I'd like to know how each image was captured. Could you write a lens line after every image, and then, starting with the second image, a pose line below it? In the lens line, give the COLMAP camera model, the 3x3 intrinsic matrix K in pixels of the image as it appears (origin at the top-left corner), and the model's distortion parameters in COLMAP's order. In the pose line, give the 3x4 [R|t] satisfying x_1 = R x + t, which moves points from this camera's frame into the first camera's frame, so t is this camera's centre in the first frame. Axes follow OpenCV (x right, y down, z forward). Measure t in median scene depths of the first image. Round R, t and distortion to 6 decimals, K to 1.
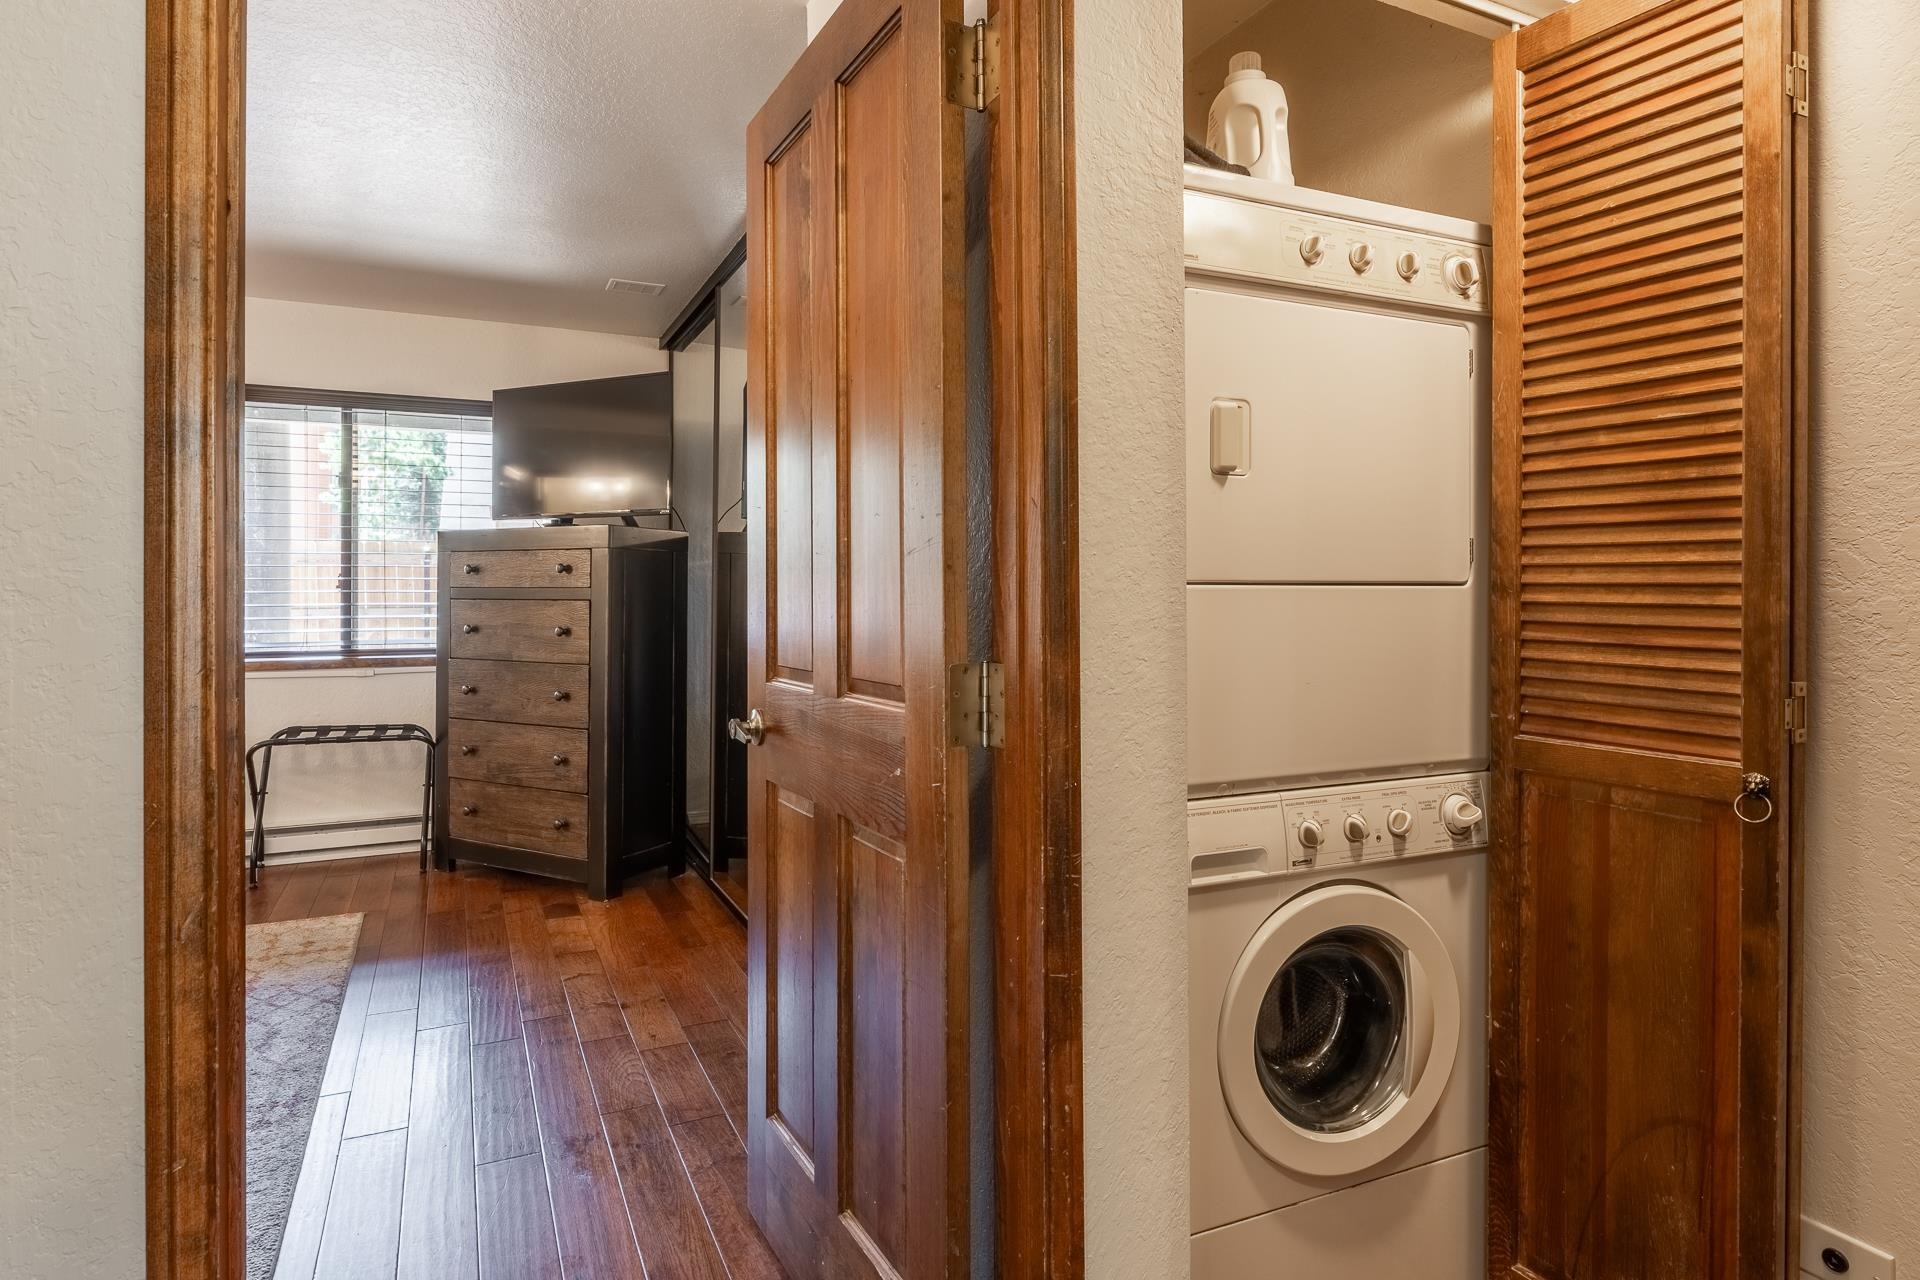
lens RADIAL K [[1033.4, 0, 929.4], [0, 1033.4, 596.4], [0, 0, 1]] dist [0.000312, -0.000384]
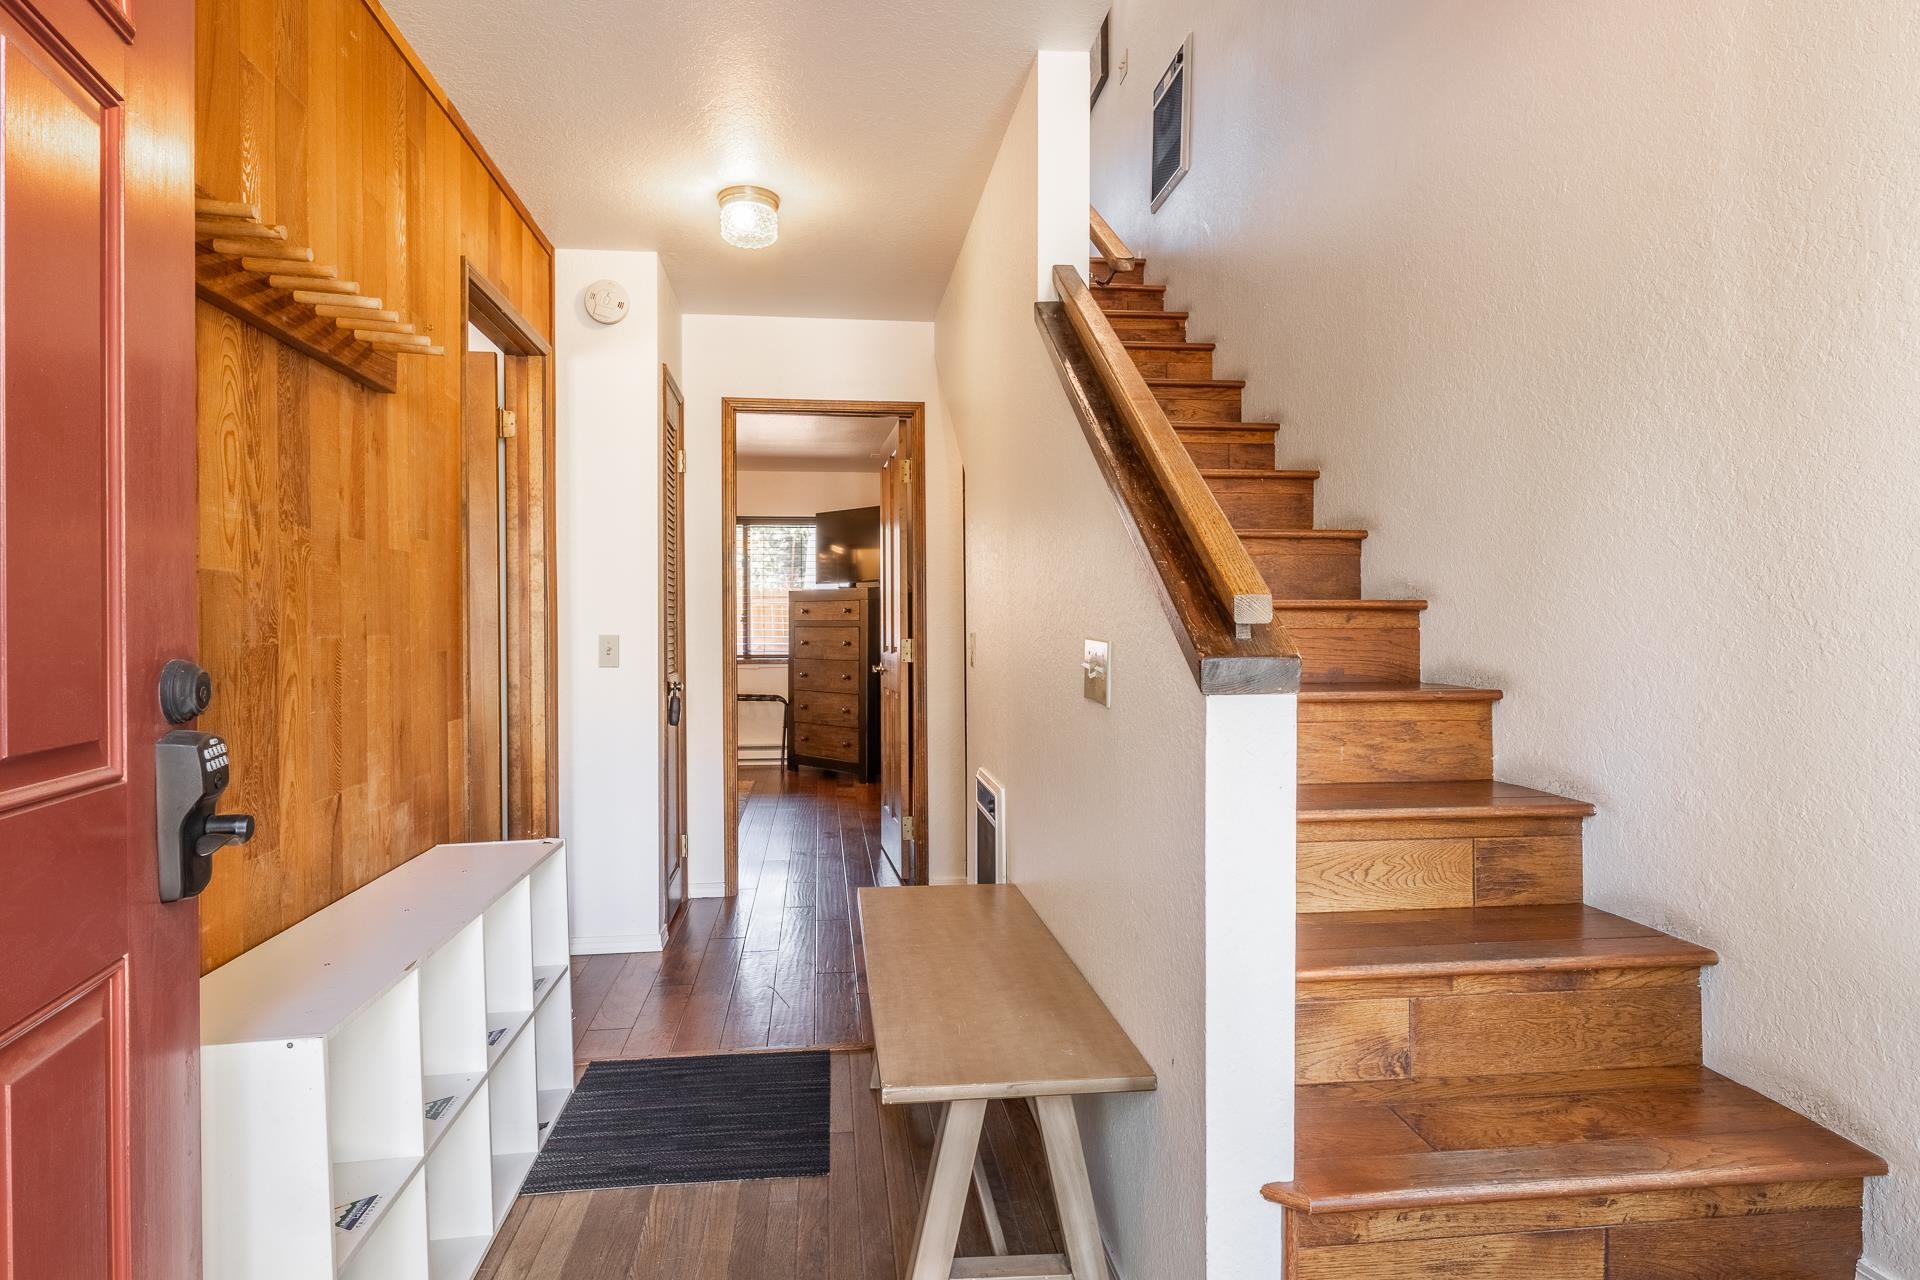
lens RADIAL K [[1033.4, 0, 929.4], [0, 1033.4, 596.4], [0, 0, 1]] dist [0.000312, -0.000384]
pose [[0.947912, -0.016160, -0.318121, 0.374363], [0.007317, 0.999553, -0.028972, 0.002976], [0.318447, 0.025135, 0.947607, -0.717747]]
